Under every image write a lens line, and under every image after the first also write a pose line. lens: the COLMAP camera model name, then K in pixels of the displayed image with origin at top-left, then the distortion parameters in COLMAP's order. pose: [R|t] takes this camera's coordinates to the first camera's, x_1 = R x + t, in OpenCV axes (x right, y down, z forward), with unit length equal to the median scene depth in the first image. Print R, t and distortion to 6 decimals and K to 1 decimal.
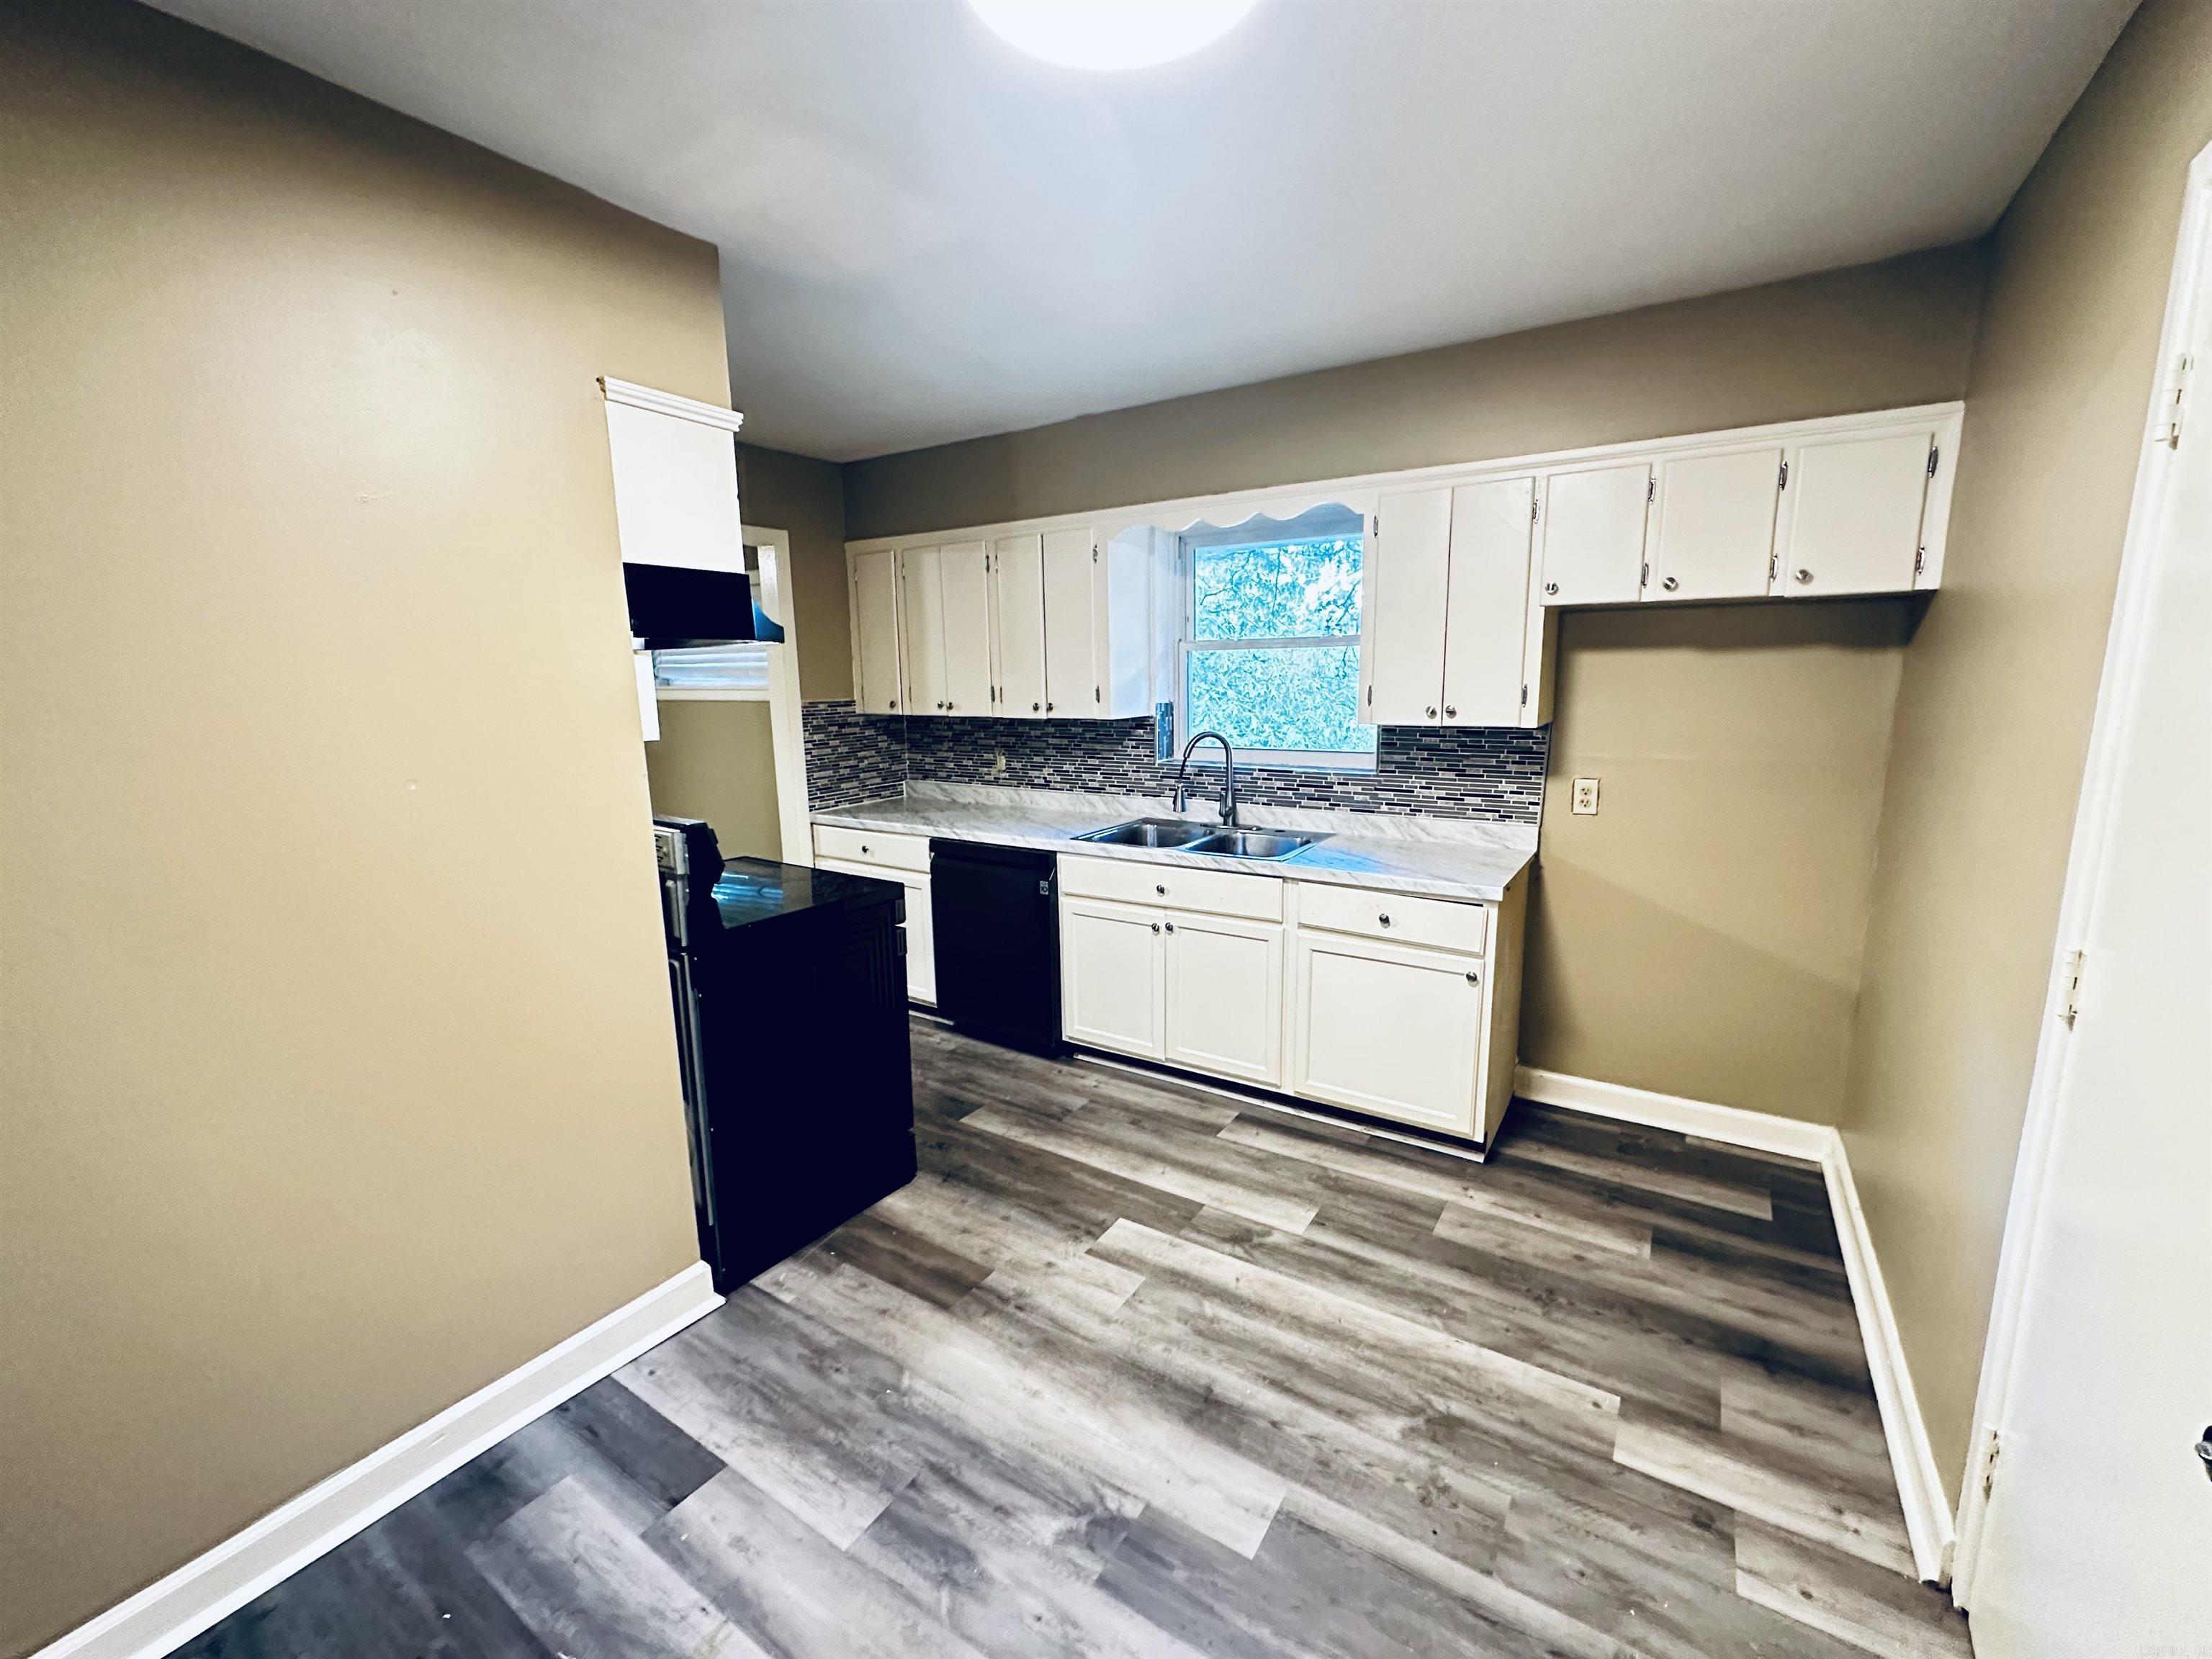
lens RADIAL K [[902.2, 0, 1107.3], [0, 902.2, 825.9], [0, 0, 1]] dist [-0.002354, -0.000197]
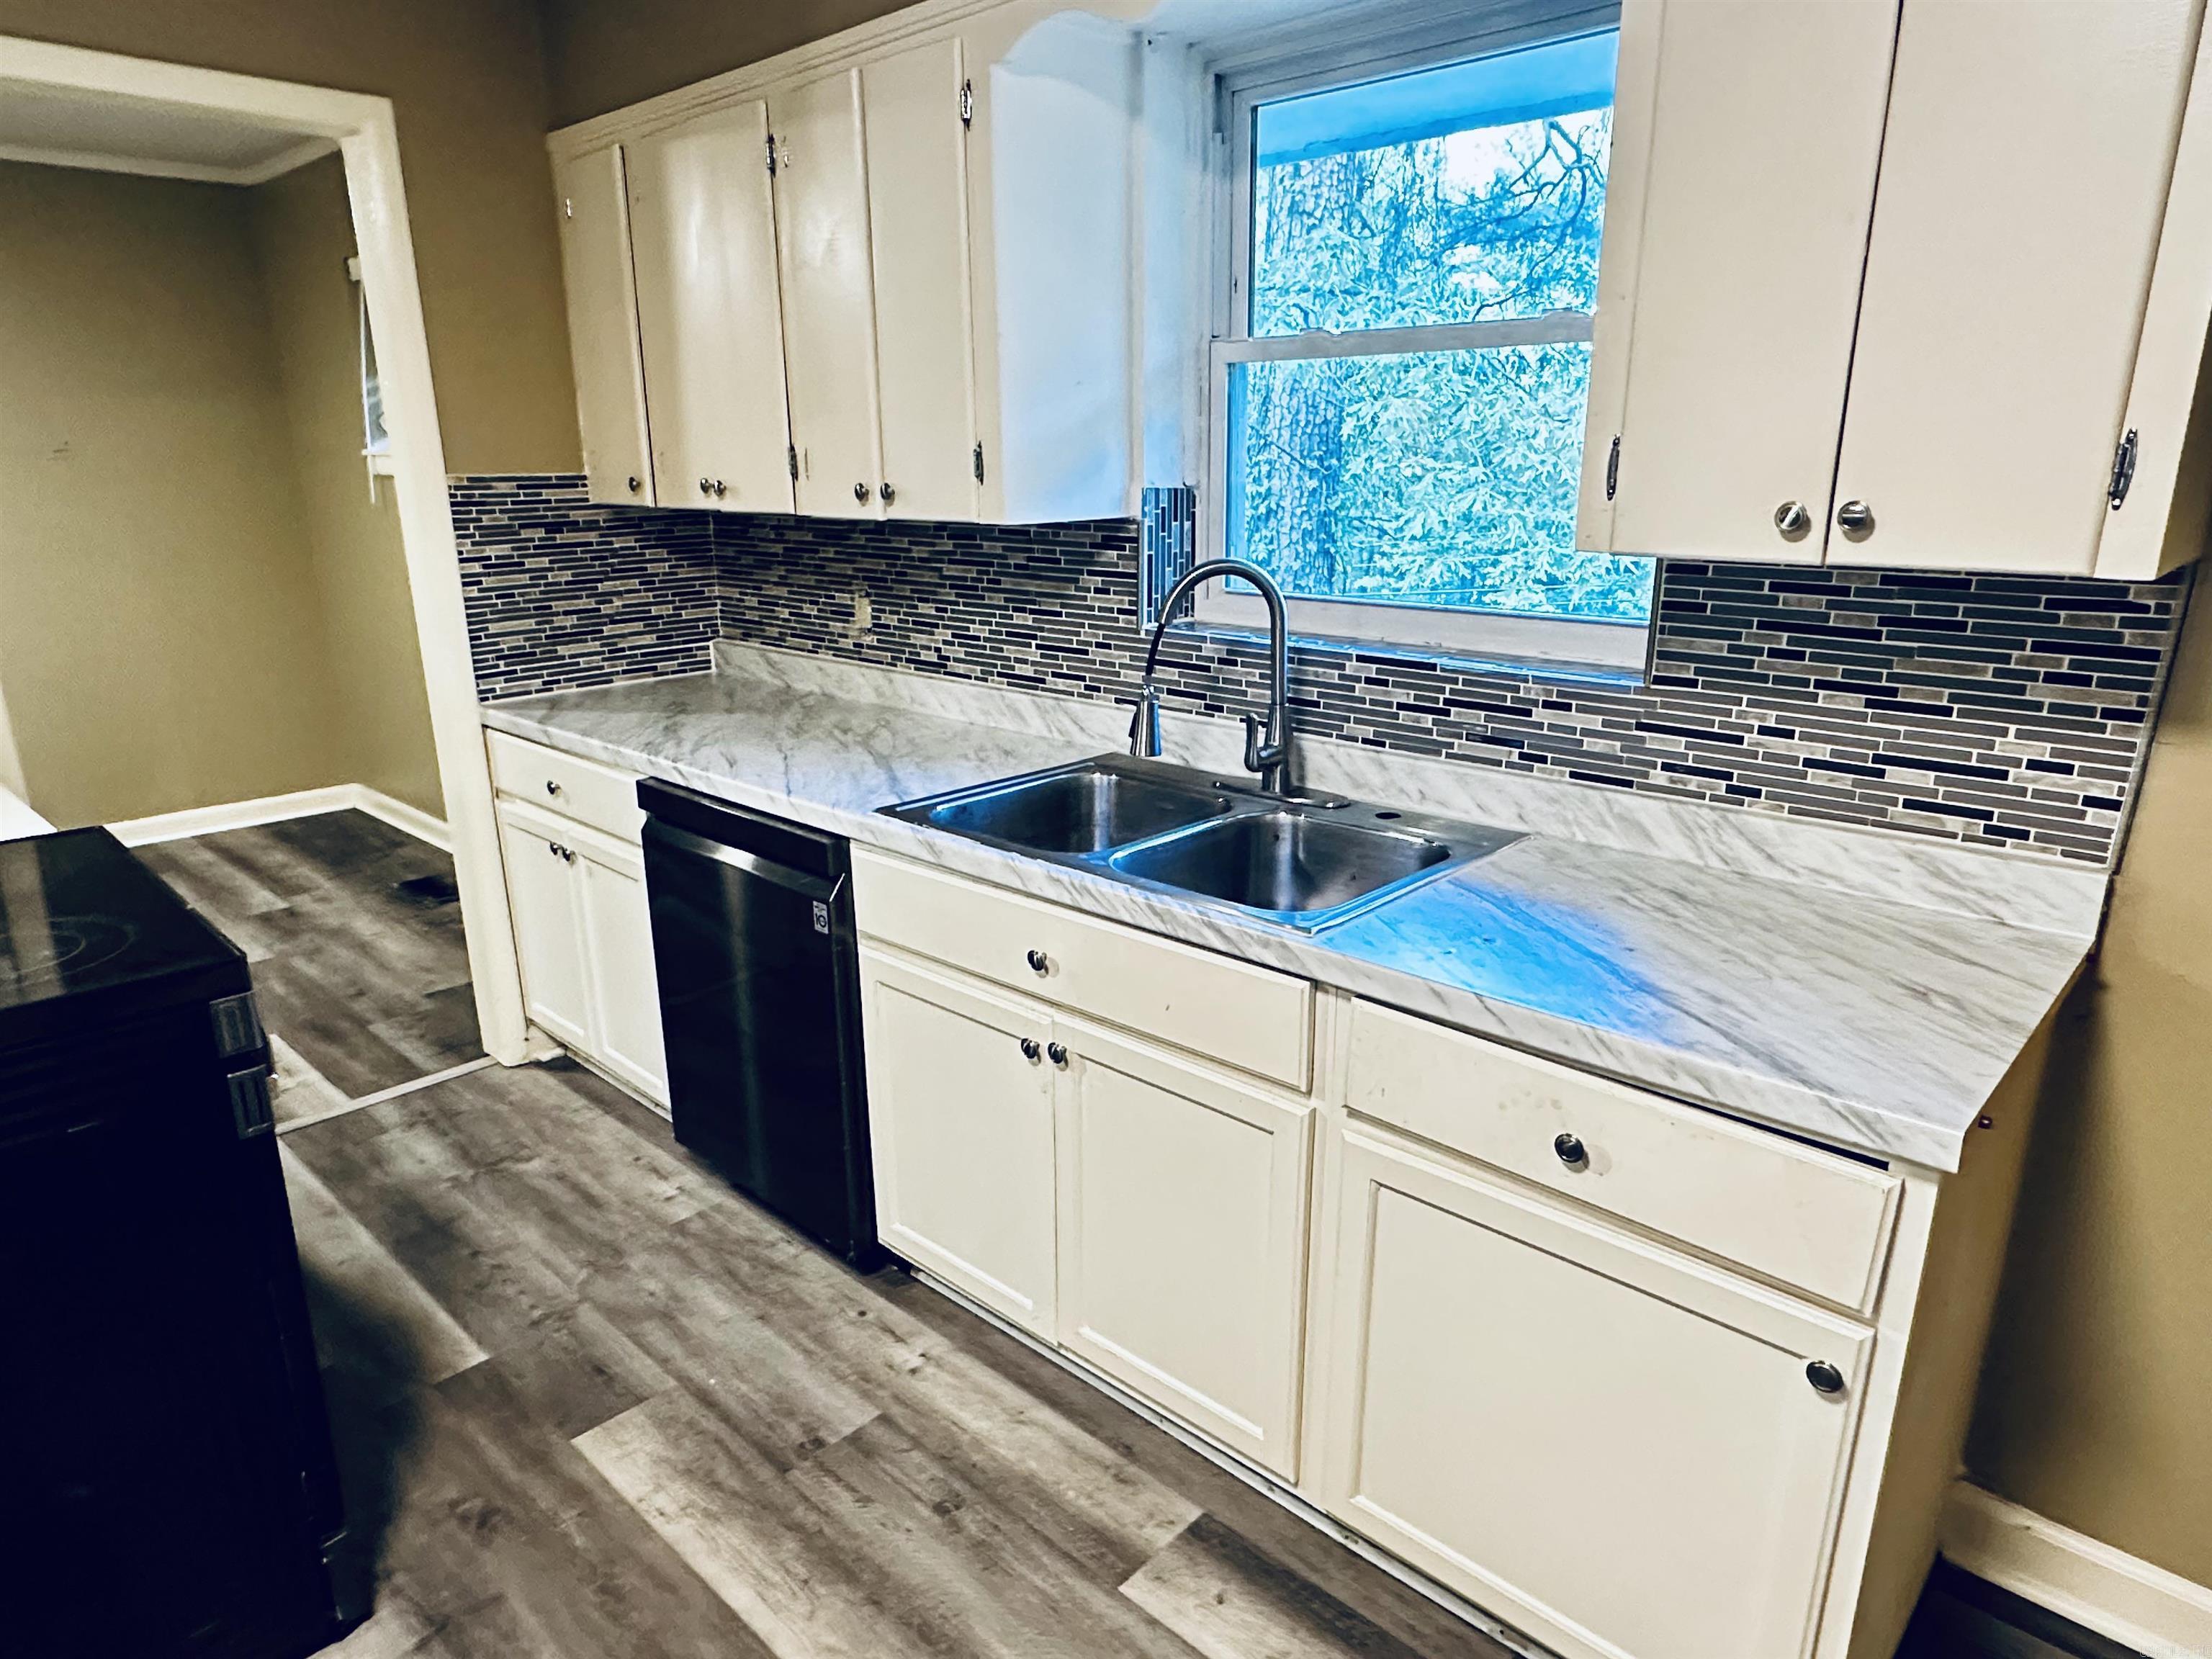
lens RADIAL K [[1341.6, 0, 1101.0], [0, 1341.6, 844.2], [0, 0, 1]] dist [-0.003288, -0.000407]
pose [[0.983248, 0.059604, -0.172252, 0.162598], [-0.038805, 0.991810, 0.121688, -0.047631], [0.178094, -0.112965, 0.977508, 0.374390]]
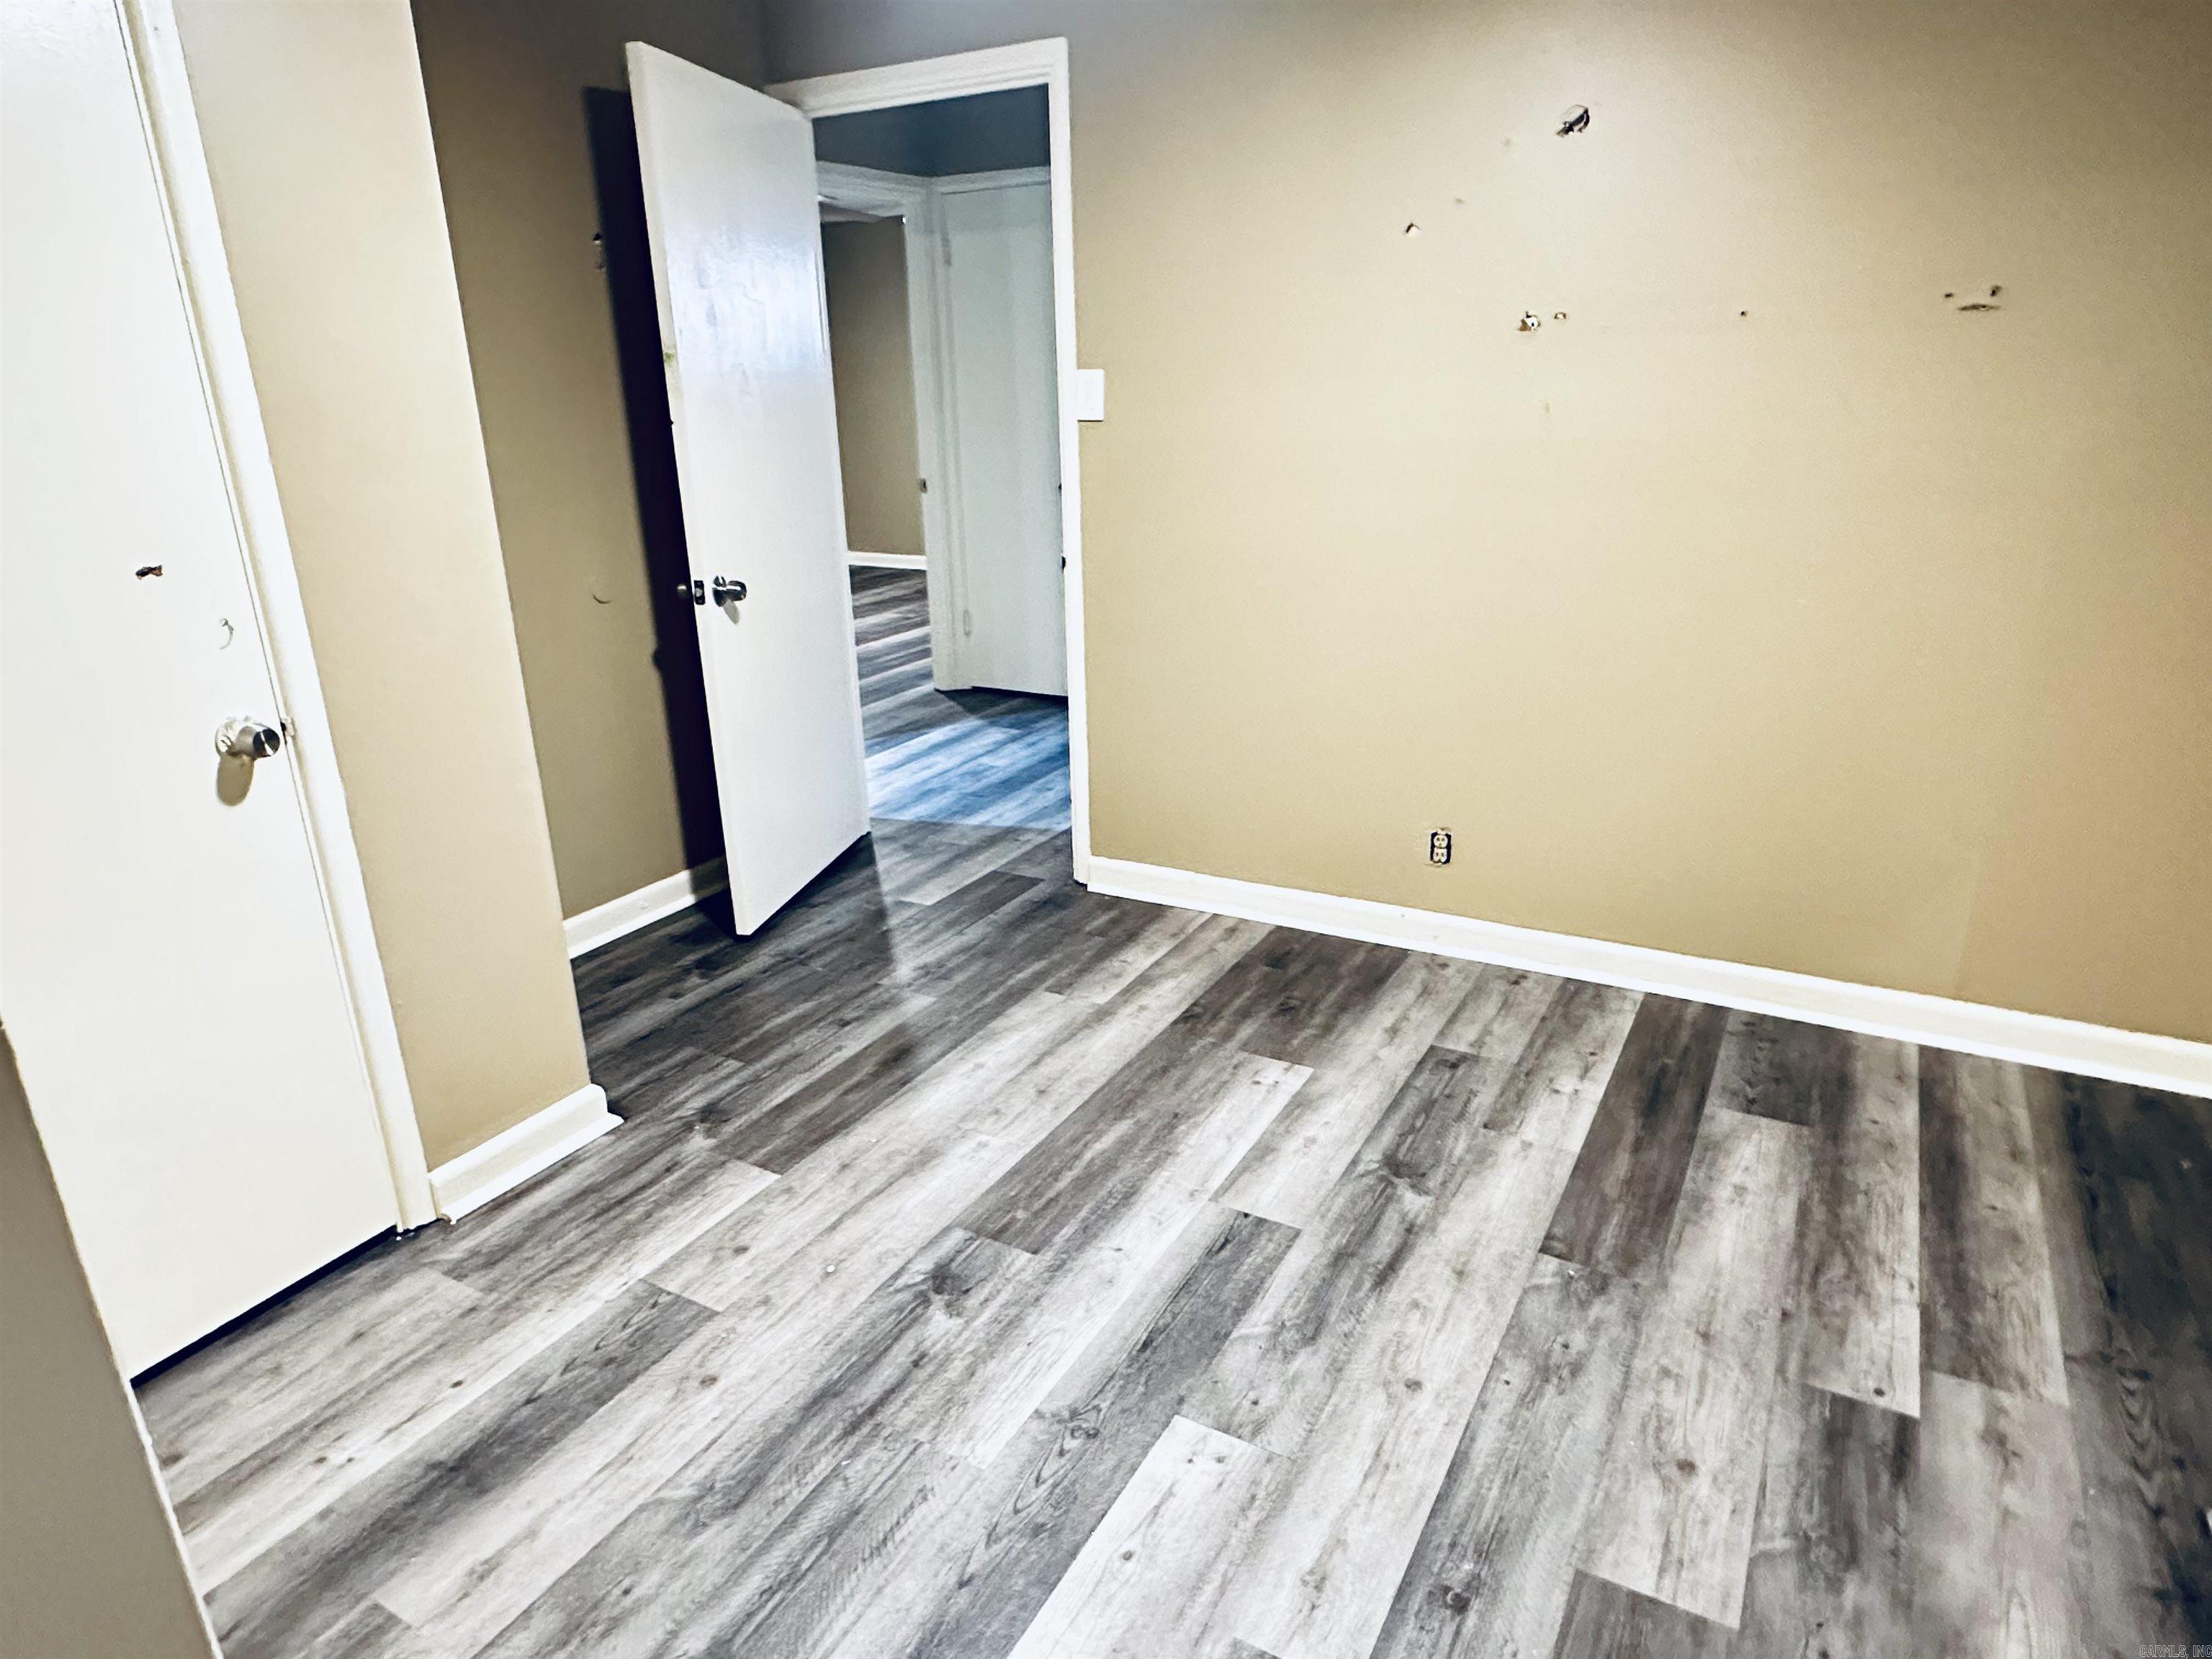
lens RADIAL K [[1341.6, 0, 1092.1], [0, 1341.6, 841.5], [0, 0, 1]] dist [-0.003288, -0.000407]
pose [[0.054048, 0.350070, -0.935163, -0.401552], [-0.158822, 0.927623, 0.338069, -0.144773], [0.985827, 0.130252, 0.105735, 1.054094]]
